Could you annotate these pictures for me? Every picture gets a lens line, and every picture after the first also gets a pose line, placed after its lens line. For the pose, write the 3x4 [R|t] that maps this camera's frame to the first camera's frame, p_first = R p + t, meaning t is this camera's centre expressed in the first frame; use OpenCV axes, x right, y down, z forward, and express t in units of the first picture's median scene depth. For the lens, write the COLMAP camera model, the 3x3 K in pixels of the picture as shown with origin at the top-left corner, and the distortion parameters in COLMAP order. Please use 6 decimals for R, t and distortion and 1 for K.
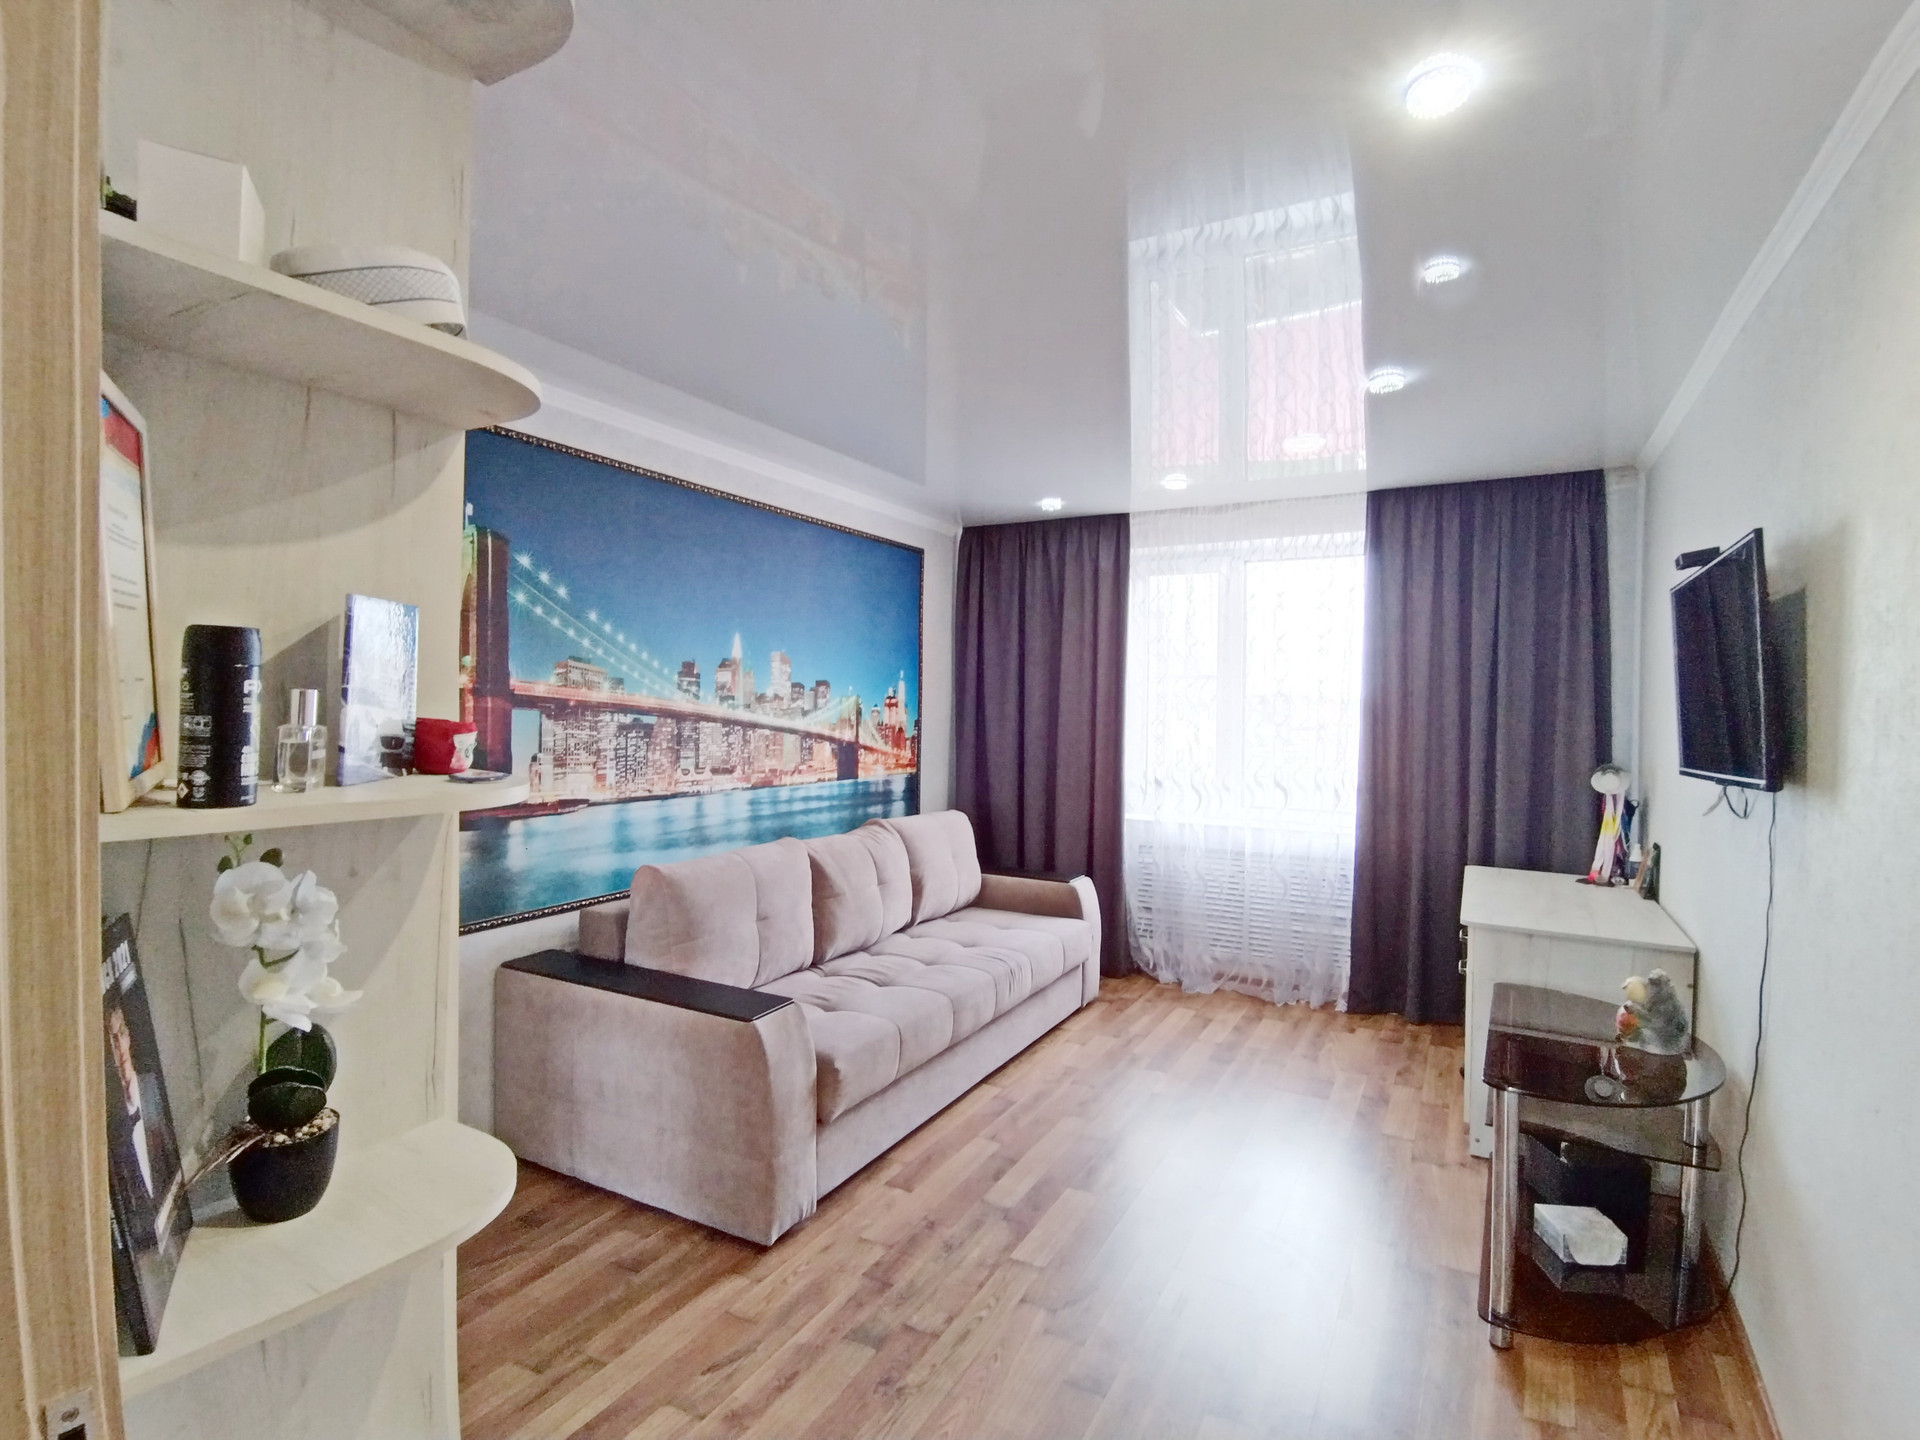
lens RADIAL K [[968.0, 0, 951.7], [0, 968.0, 713.0], [0, 0, 1]] dist [0.014921, -0.009288]
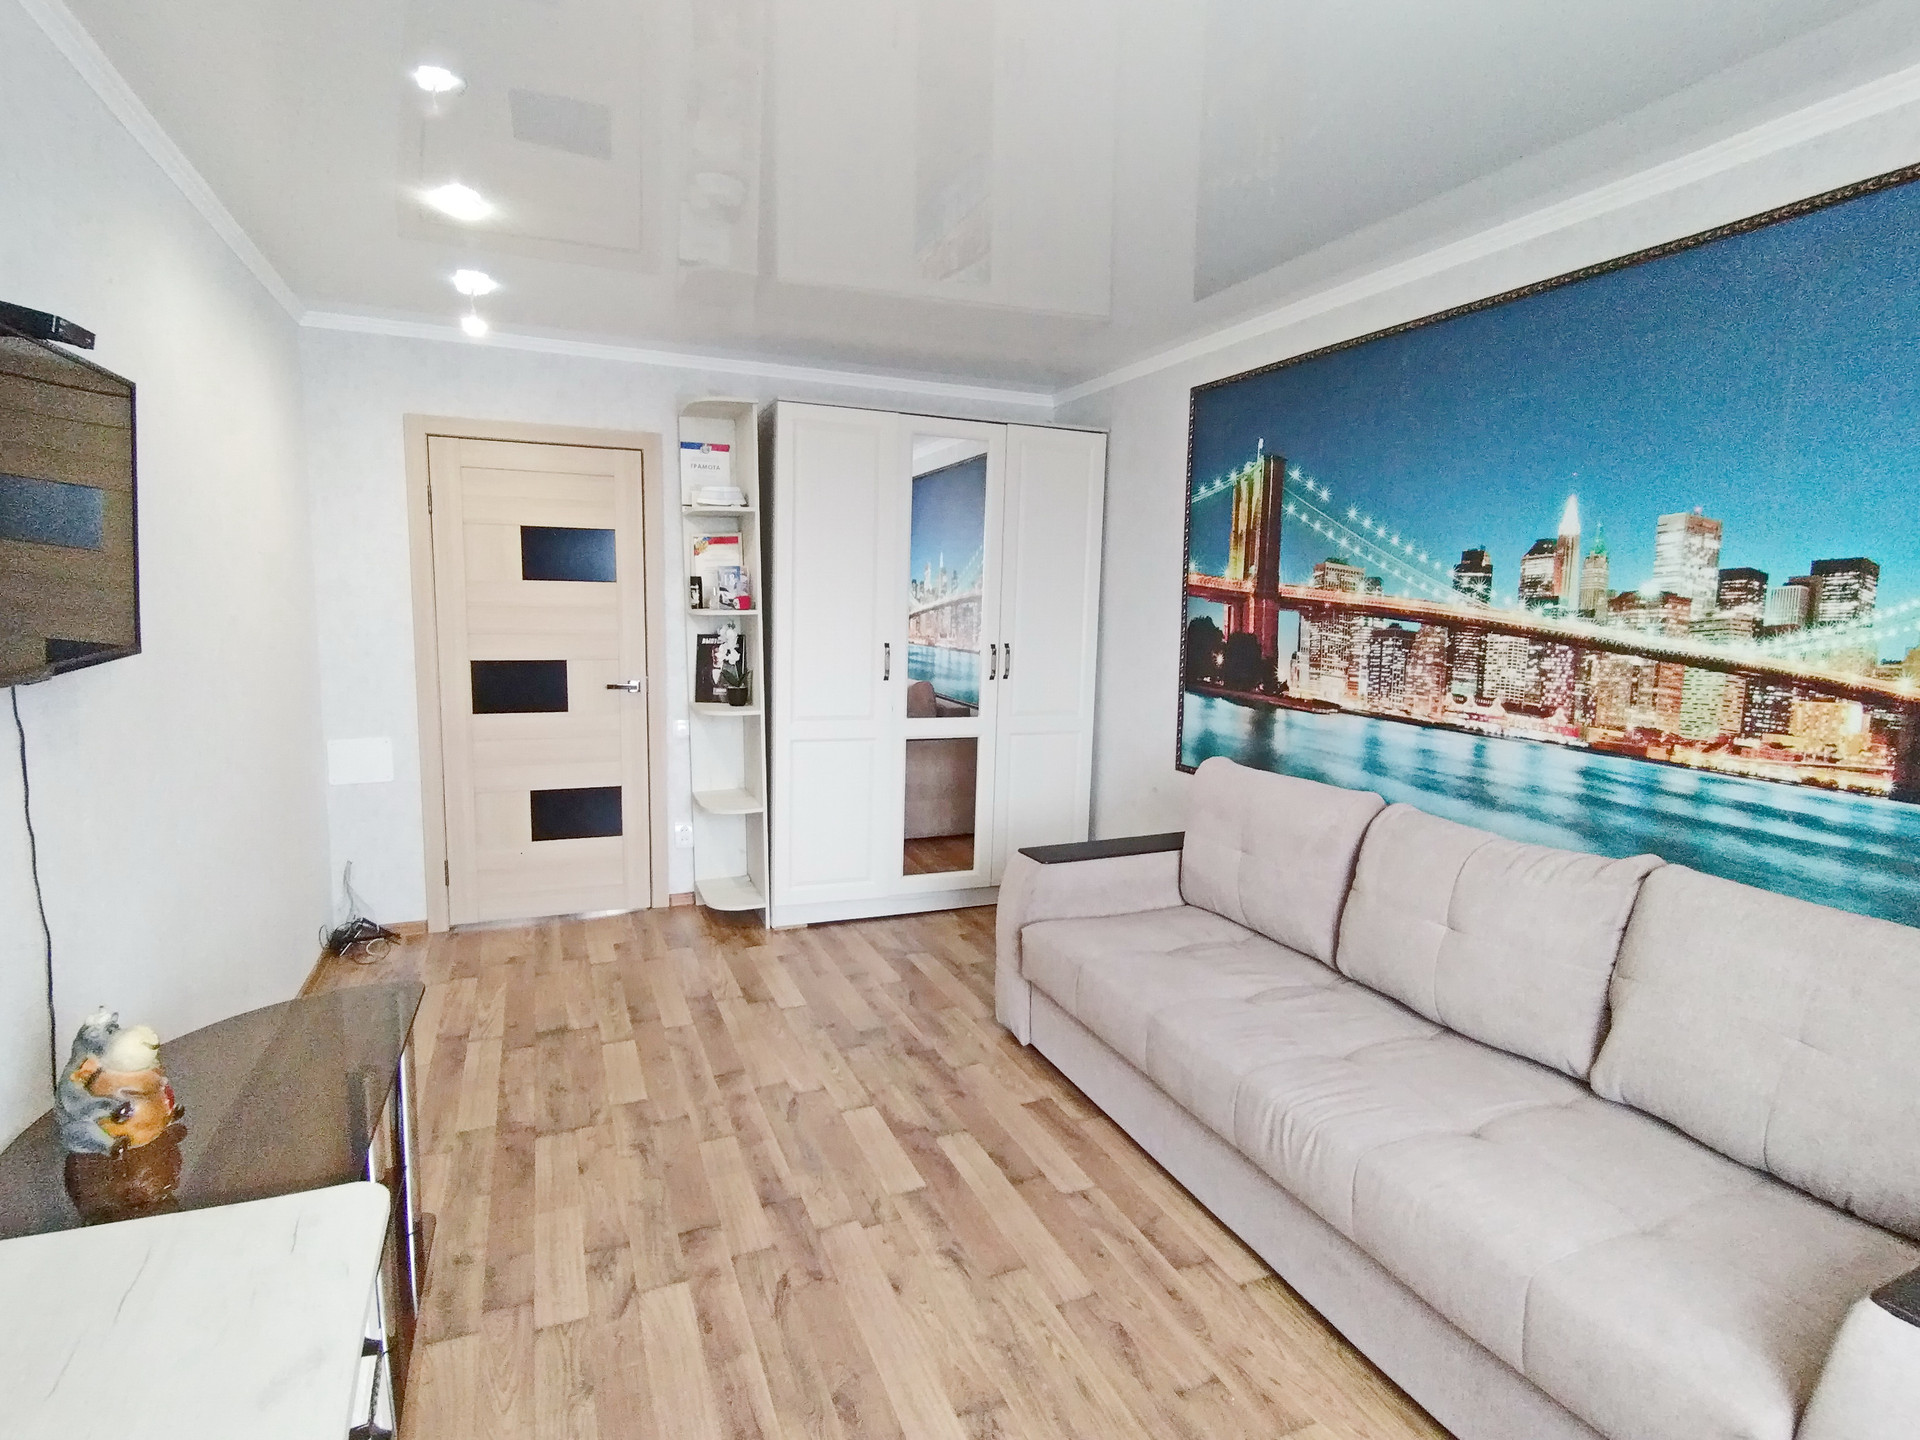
lens RADIAL K [[968.0, 0, 952.7], [0, 968.0, 715.7], [0, 0, 1]] dist [0.014921, -0.009288]
pose [[-0.618646, 0.074934, -0.782089, 0.560541], [-0.031226, 0.992310, 0.119776, -0.004388], [0.785049, 0.098520, -0.611548, 1.153587]]
